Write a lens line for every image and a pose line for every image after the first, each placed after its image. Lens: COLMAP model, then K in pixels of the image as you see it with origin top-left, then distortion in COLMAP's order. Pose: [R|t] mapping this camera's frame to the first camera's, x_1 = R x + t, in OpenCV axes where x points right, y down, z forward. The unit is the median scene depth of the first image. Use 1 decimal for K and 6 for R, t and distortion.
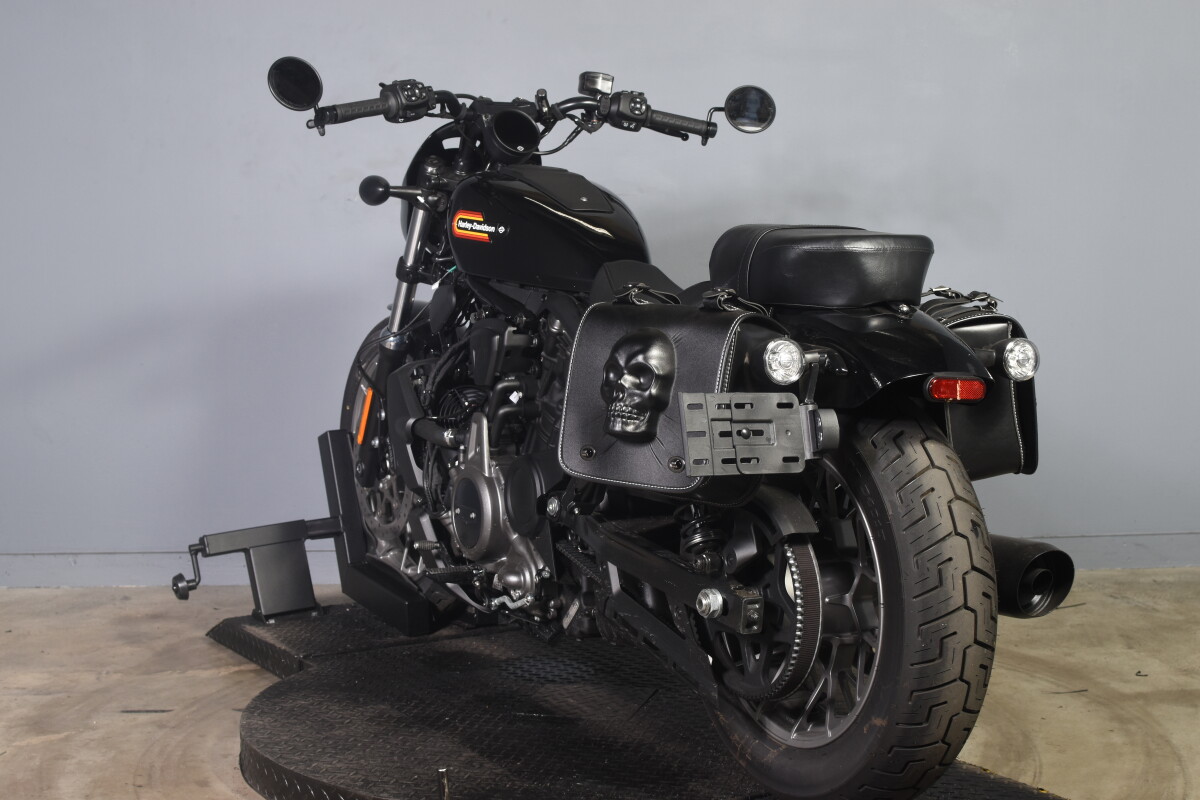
lens RADIAL K [[1838.3, 0, 600.0], [0, 1838.3, 400.0], [0, 0, 1]] dist [-0.188195, 0.040914]
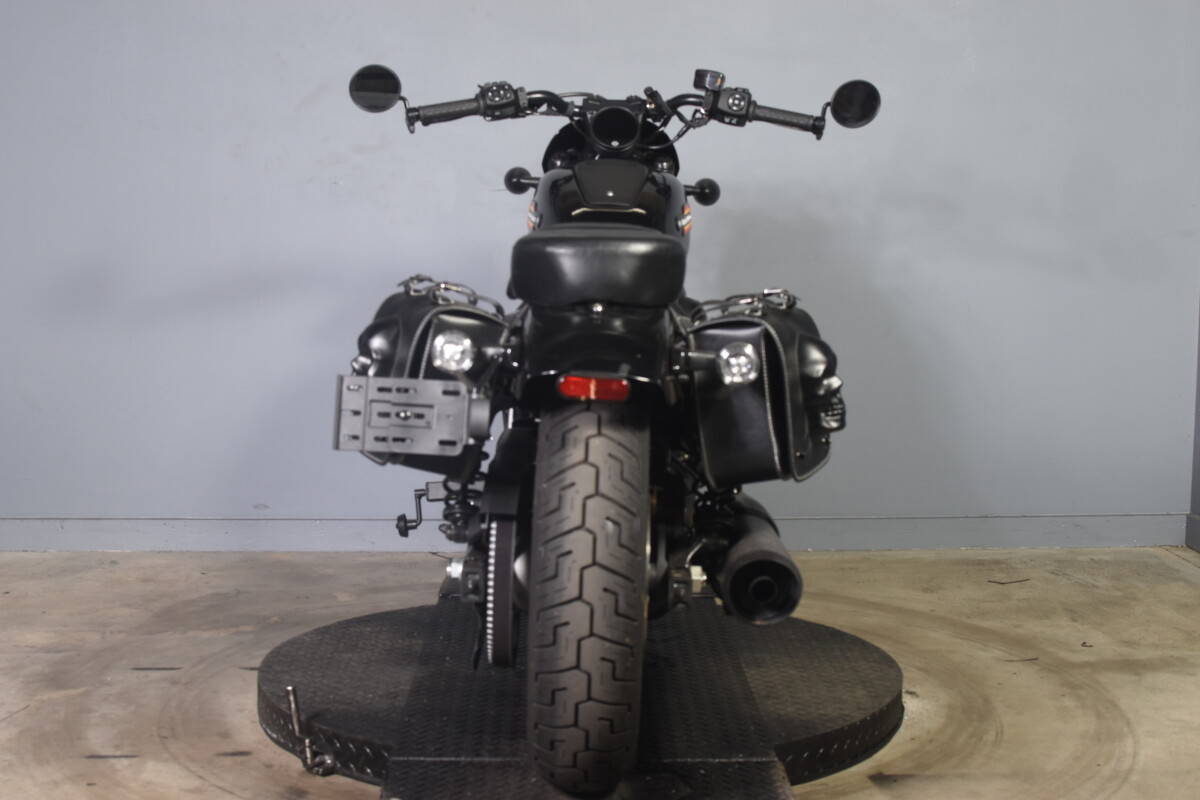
lens RADIAL K [[1838.3, 0, 600.0], [0, 1838.3, 400.0], [0, 0, 1]] dist [-0.188195, 0.040914]
pose [[0.871410, 0.069037, -0.485673, 0.498014], [-0.060733, 0.997614, 0.032838, -0.023937], [0.486781, 0.000881, 0.873524, 0.067603]]
